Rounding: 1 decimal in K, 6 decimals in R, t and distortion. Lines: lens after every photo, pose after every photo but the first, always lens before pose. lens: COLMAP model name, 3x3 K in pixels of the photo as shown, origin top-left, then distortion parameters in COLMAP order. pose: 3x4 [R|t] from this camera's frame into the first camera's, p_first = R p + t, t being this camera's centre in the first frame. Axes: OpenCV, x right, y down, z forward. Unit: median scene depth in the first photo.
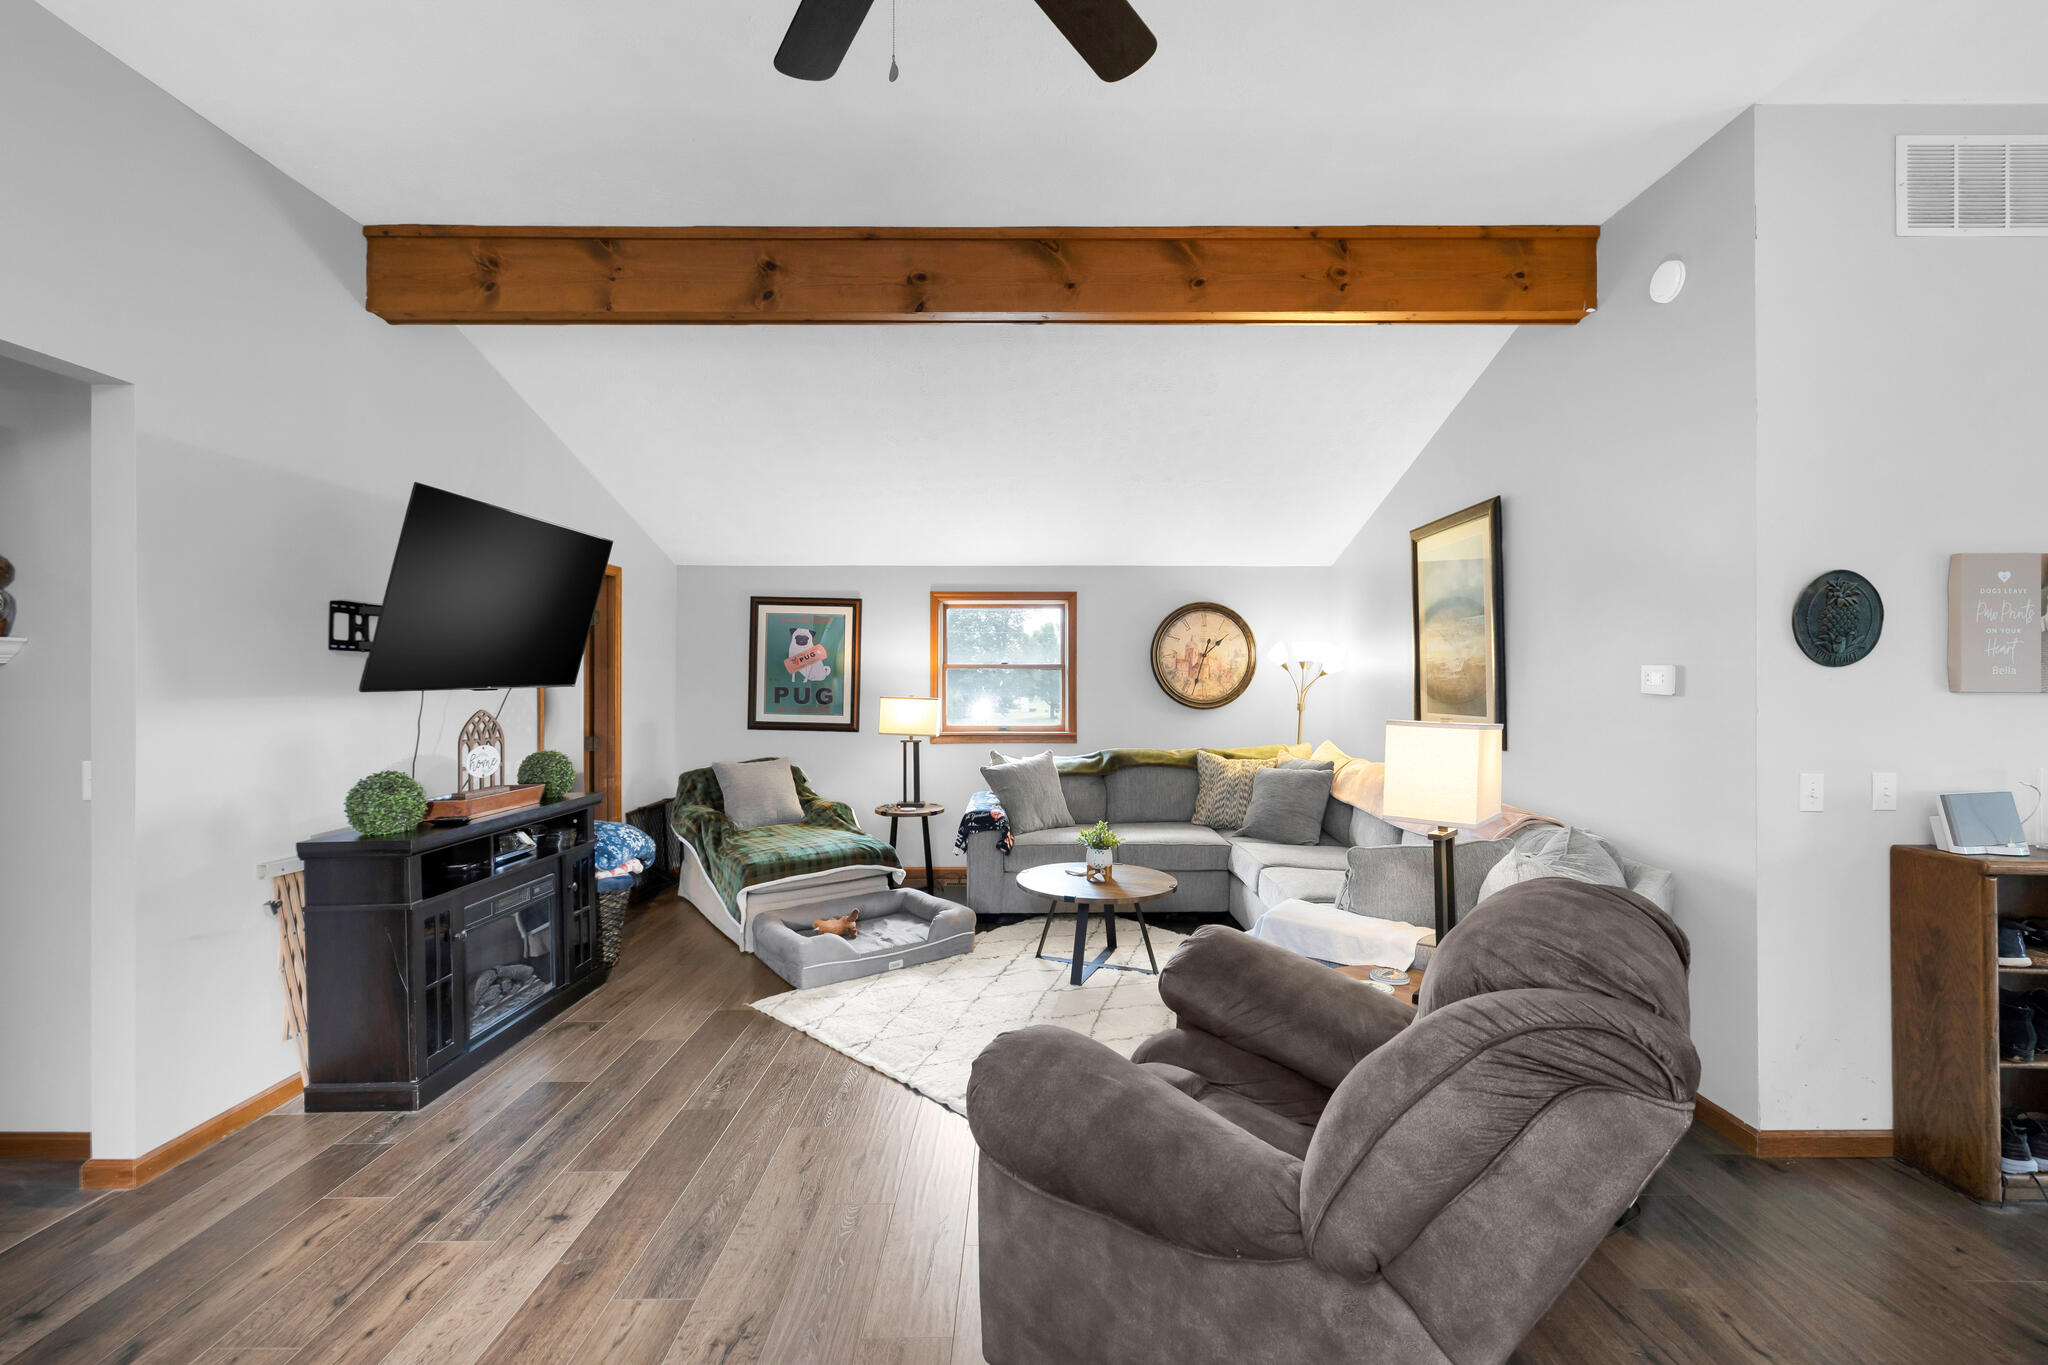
lens RADIAL K [[857.6, 0, 1029.9], [0, 857.6, 679.5], [0, 0, 1]] dist [-0.000753, 0.000584]
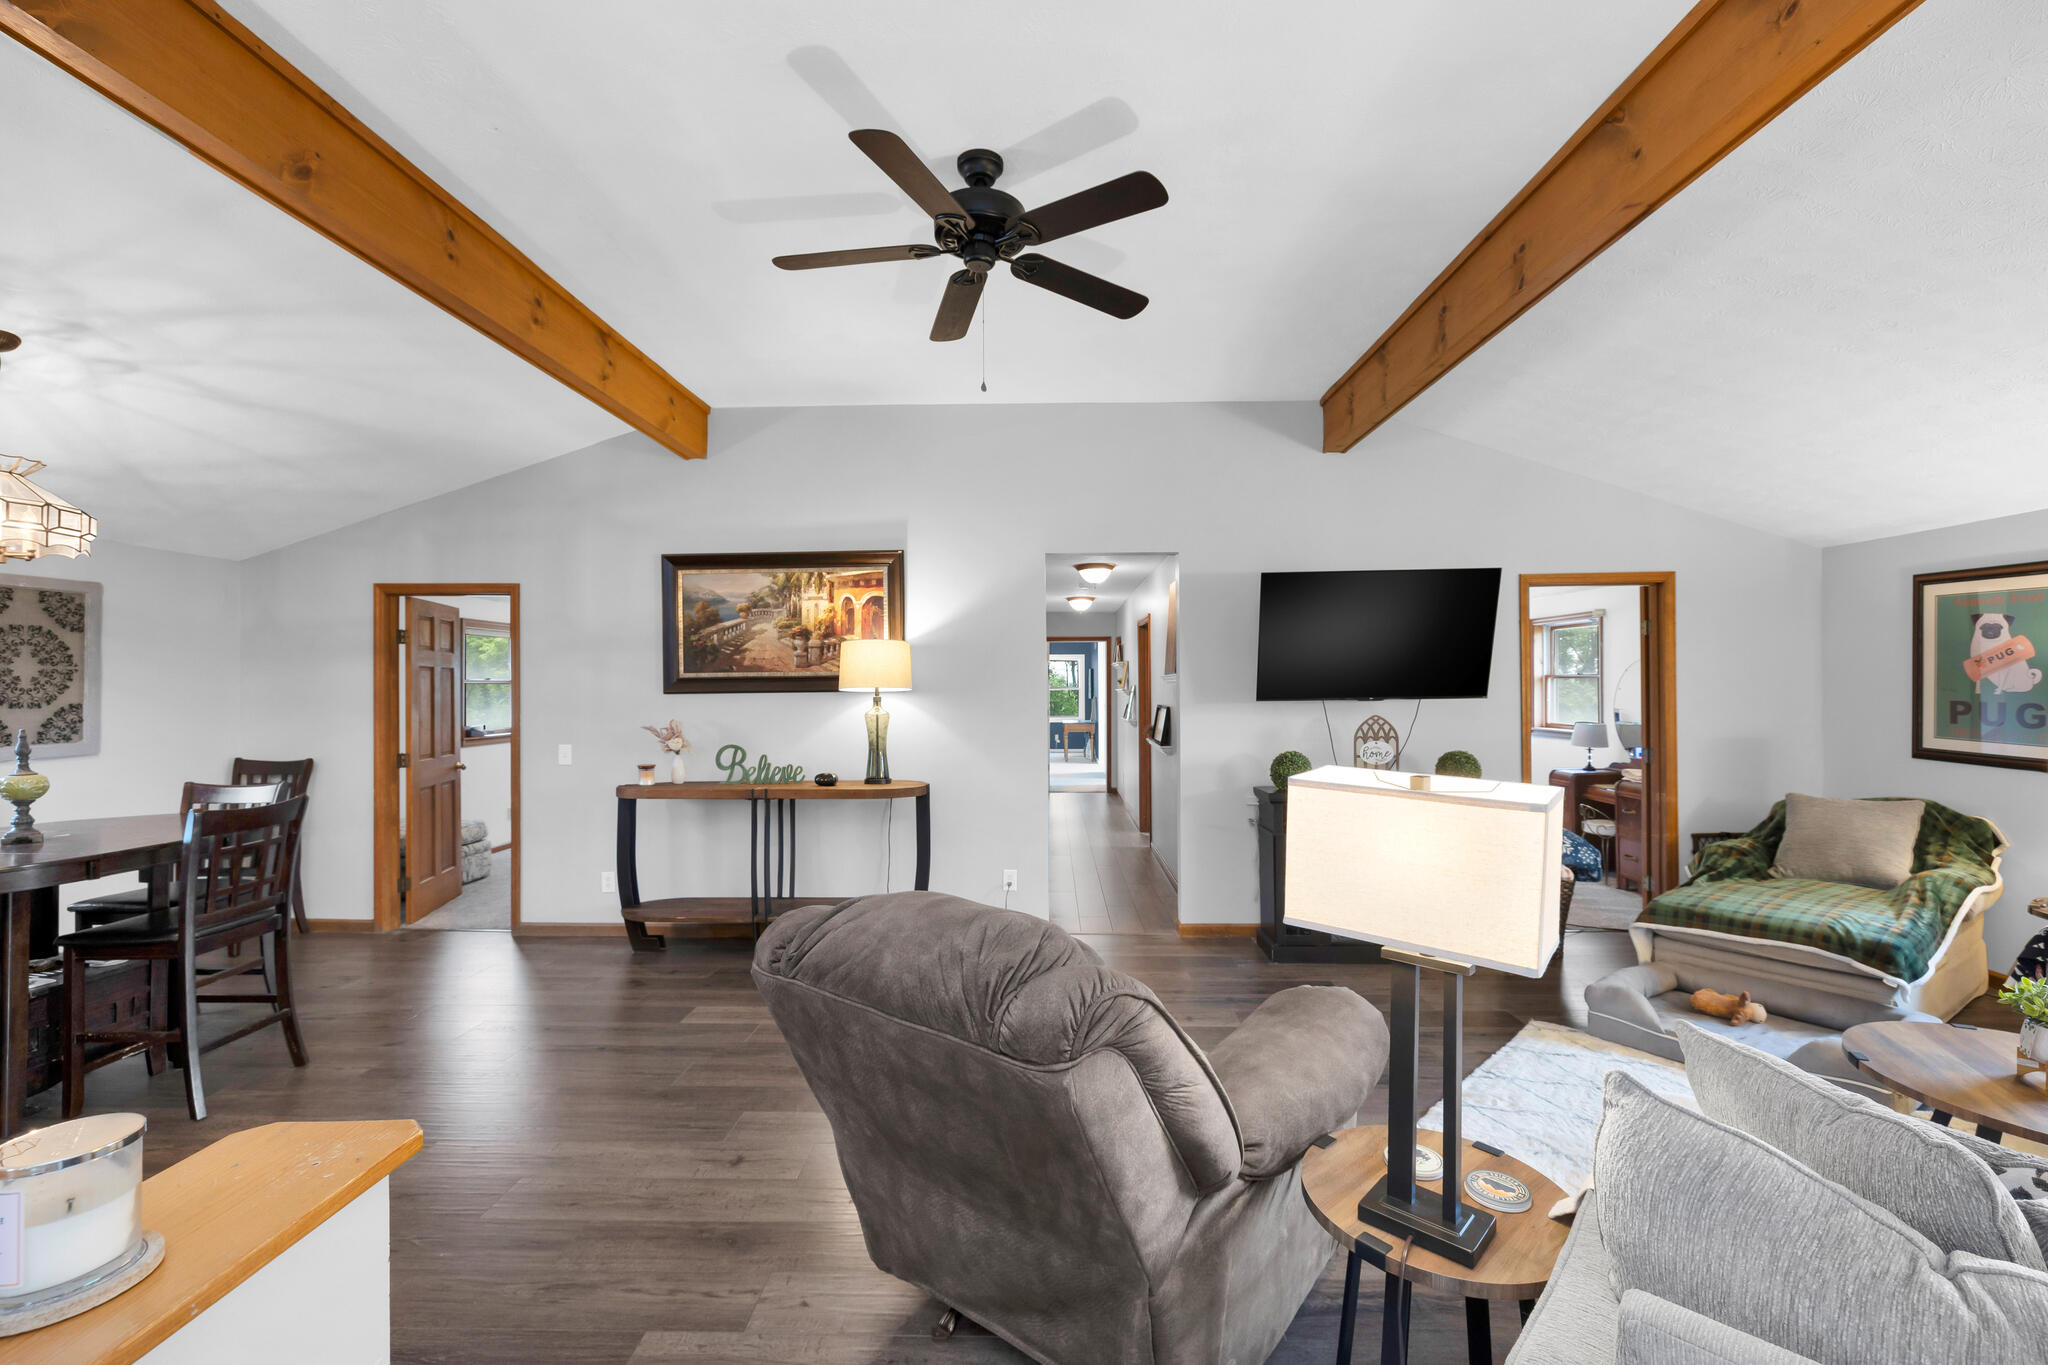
lens RADIAL K [[854.5, 0, 1024.0], [0, 854.5, 682.5], [0, 0, 1]] dist [-0.000842, 0.000416]
pose [[-0.025429, -0.002658, -0.999673, 0.576627], [0.007624, 0.999967, -0.002853, -0.013215], [0.999648, -0.007694, -0.025408, 0.372028]]
